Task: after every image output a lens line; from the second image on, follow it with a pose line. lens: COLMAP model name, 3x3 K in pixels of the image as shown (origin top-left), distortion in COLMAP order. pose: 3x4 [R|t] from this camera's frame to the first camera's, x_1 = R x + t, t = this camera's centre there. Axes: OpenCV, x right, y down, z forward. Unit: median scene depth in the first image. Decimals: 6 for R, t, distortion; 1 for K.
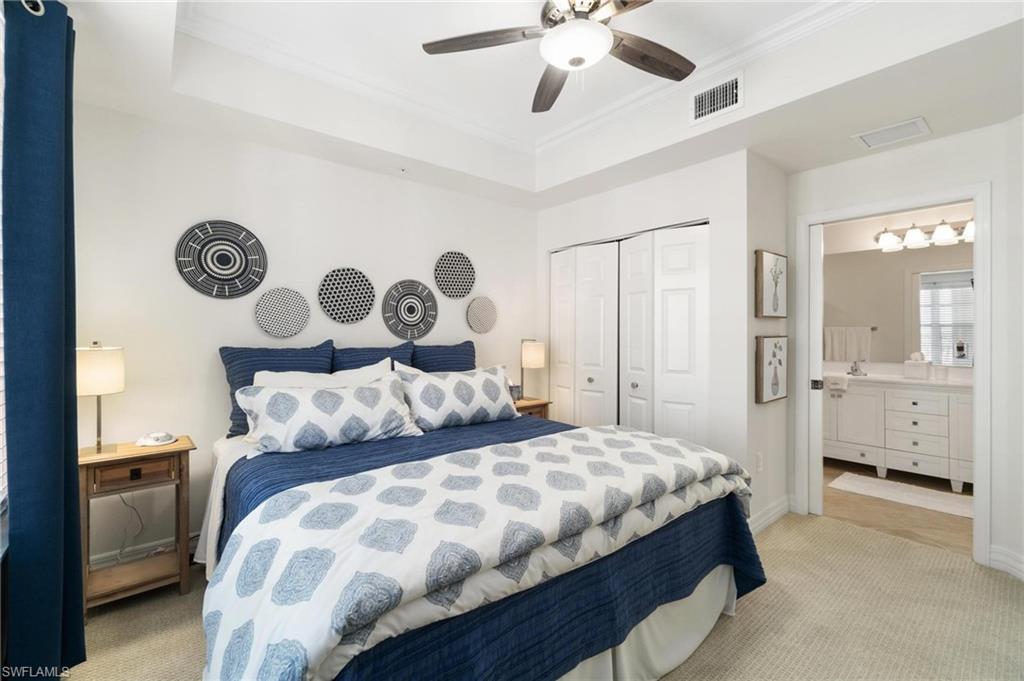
lens RADIAL K [[436.2, 0, 508.4], [0, 436.2, 333.9], [0, 0, 1]] dist [-0.000145, 0.000253]
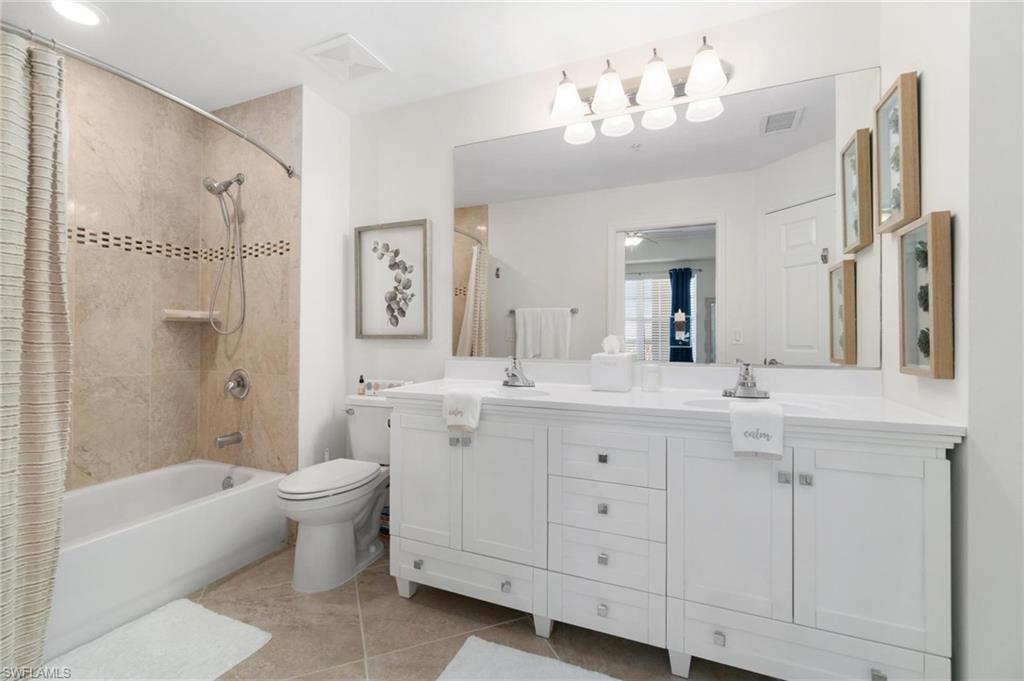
lens RADIAL K [[436.2, 0, 508.4], [0, 436.2, 333.9], [0, 0, 1]] dist [-0.000145, 0.000253]
pose [[0.885963, 0.009185, 0.463664, 0.320389], [-0.004932, 0.999934, -0.010383, 0.023979], [-0.463729, 0.006912, 0.885950, 0.328881]]
